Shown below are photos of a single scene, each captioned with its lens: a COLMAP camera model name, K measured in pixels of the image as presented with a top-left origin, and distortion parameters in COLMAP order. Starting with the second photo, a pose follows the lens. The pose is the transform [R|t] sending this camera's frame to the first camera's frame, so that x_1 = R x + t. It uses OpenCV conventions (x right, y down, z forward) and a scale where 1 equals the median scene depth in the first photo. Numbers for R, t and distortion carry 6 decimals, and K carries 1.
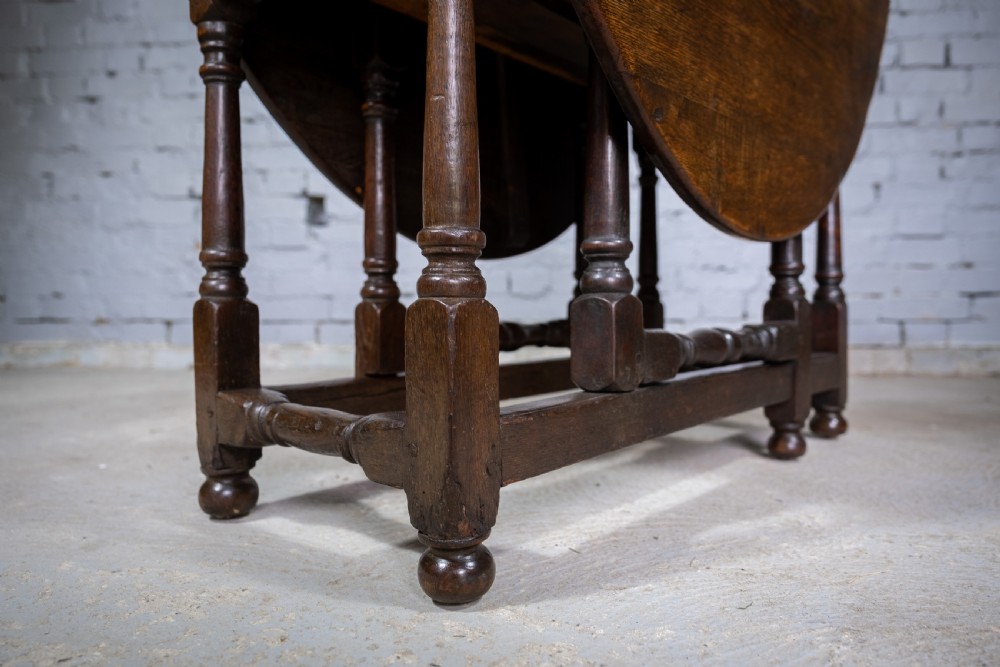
lens RADIAL K [[725.9, 0, 504.1], [0, 725.9, 338.7], [0, 0, 1]] dist [-0.021602, -0.001498]
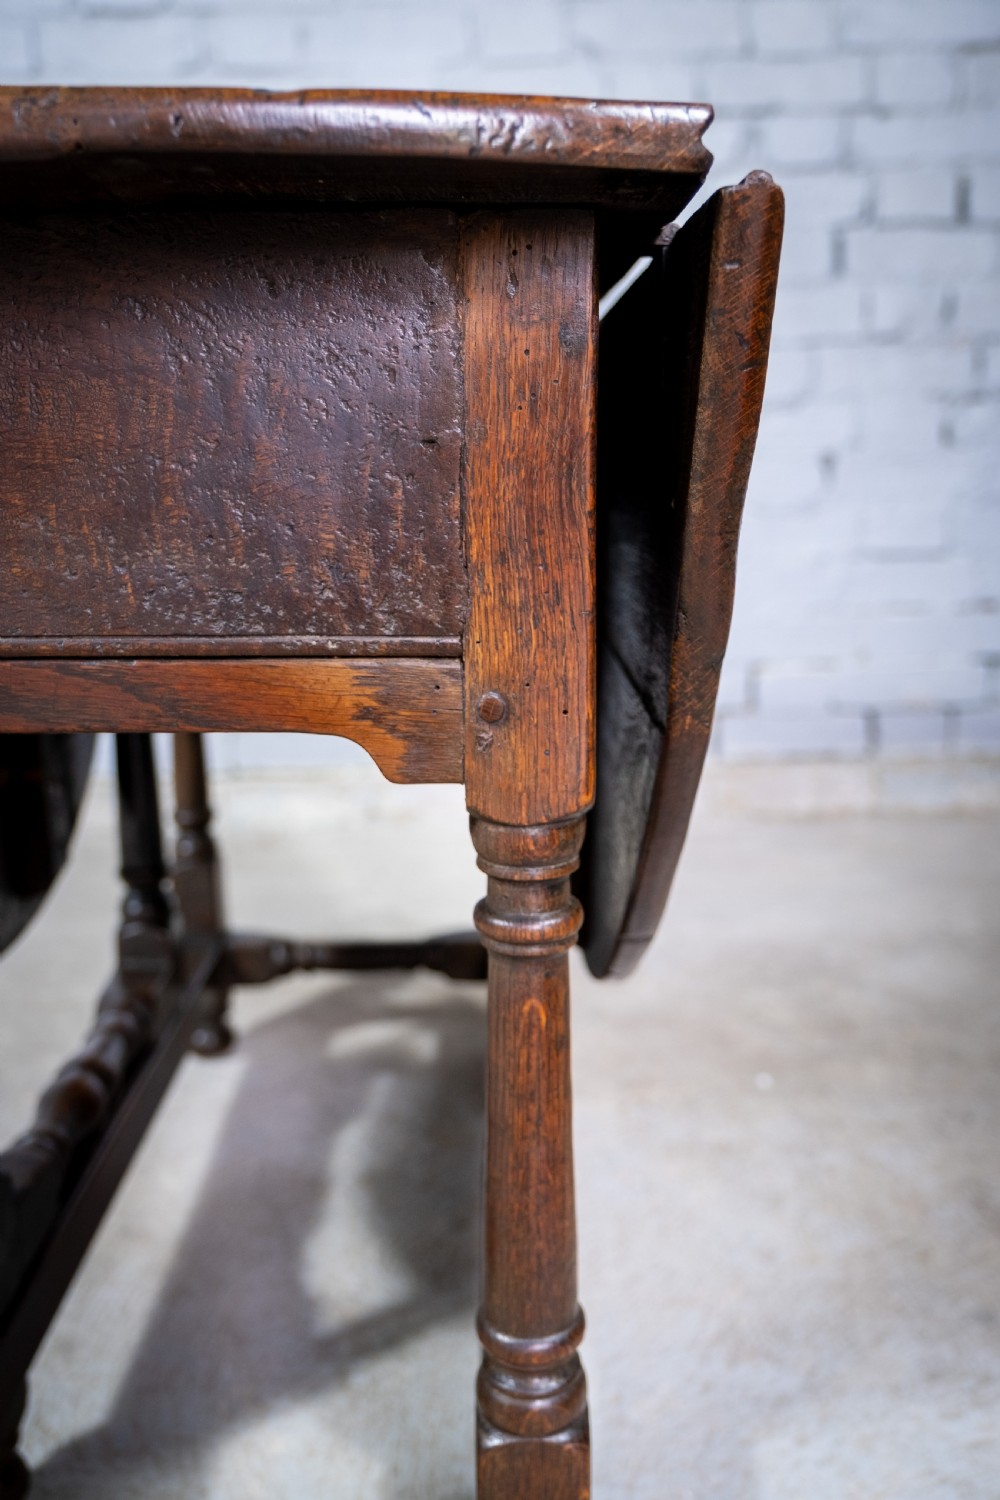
lens RADIAL K [[1405.5, 0, 538.1], [0, 1405.5, 721.6], [0, 0, 1]] dist [-0.016107, -0.004879]
pose [[0.991255, -0.046049, 0.123664, 0.515211], [0.025258, 0.986020, 0.164705, -0.587996], [-0.129519, -0.160141, 0.978560, -0.009648]]
